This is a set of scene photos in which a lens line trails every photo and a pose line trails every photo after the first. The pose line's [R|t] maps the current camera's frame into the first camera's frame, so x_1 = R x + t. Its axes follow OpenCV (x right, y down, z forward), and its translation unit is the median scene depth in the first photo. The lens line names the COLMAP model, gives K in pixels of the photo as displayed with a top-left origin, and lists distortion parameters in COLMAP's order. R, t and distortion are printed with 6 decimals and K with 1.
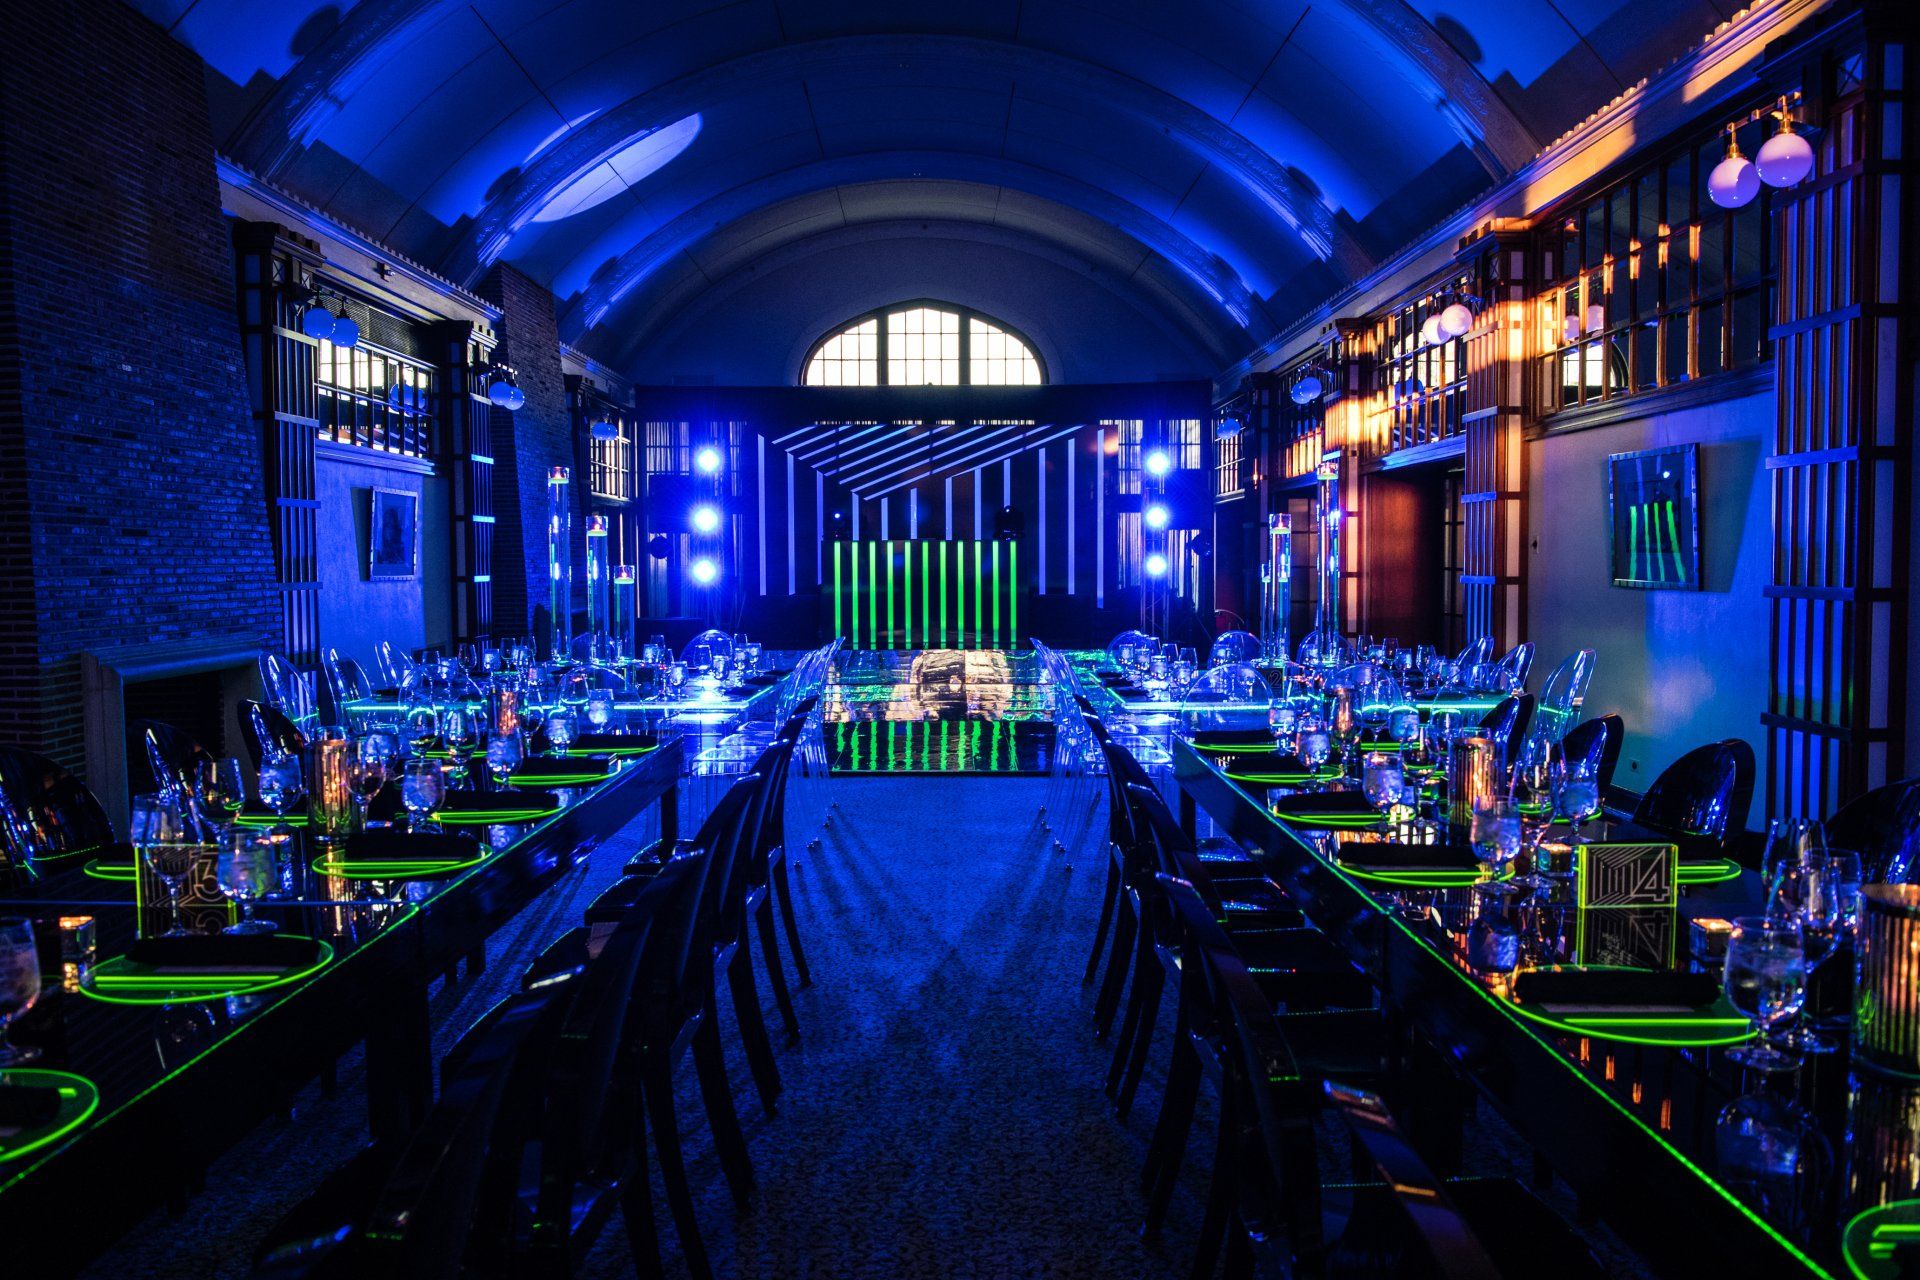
lens RADIAL K [[1424.9, 0, 960.0], [0, 1424.9, 640.0], [0, 0, 1]] dist [-0.059326, 0.010343]
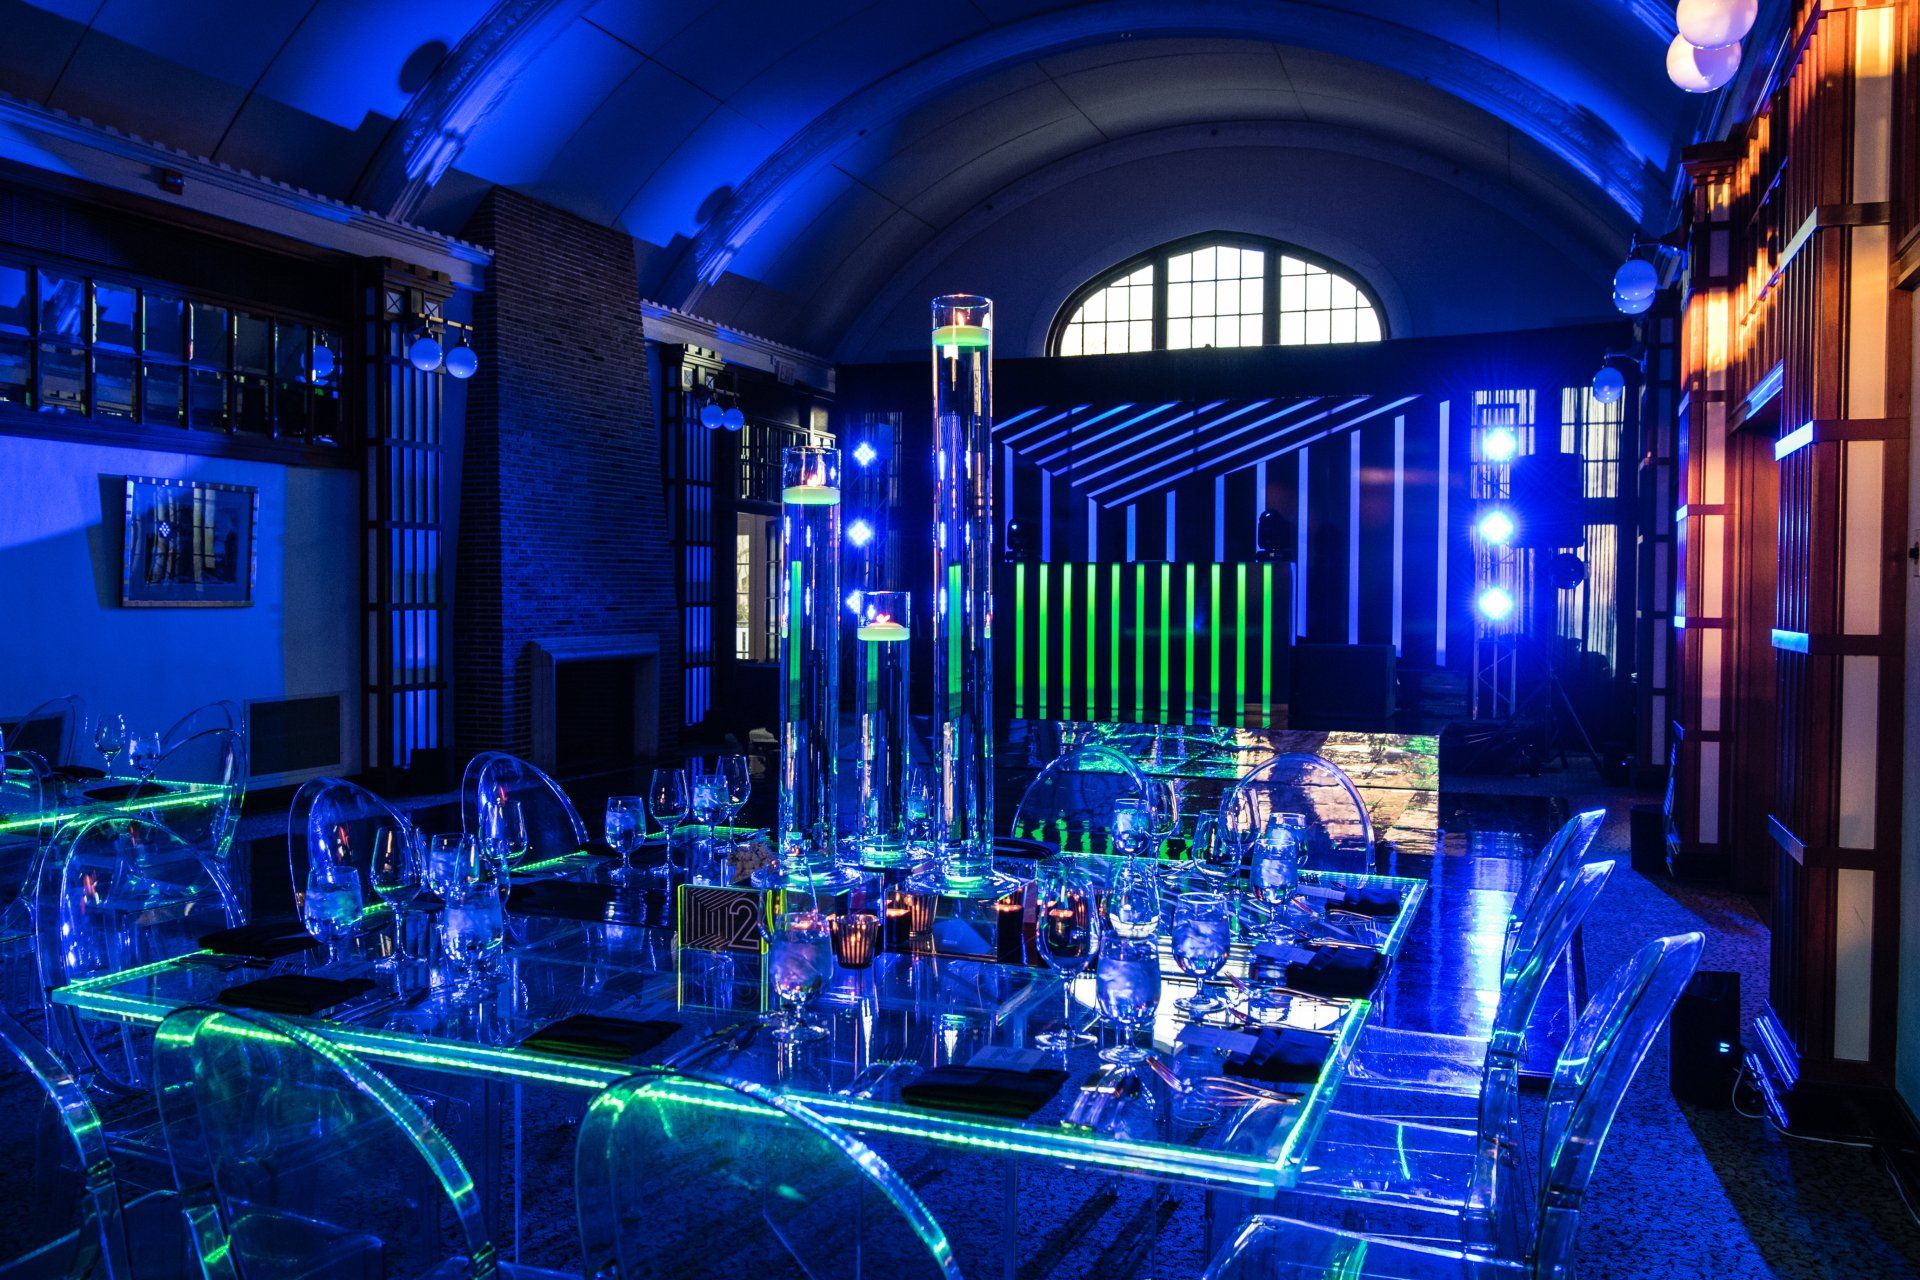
lens RADIAL K [[1524.9, 0, 960.0], [0, 1524.9, 640.0], [0, 0, 1]] dist [-0.039123, 0.004829]
pose [[0.931008, 0.023136, -0.364264, 0.148293], [-0.032514, 0.999278, -0.019633, -0.012947], [0.363547, 0.030122, 0.931089, 0.247693]]
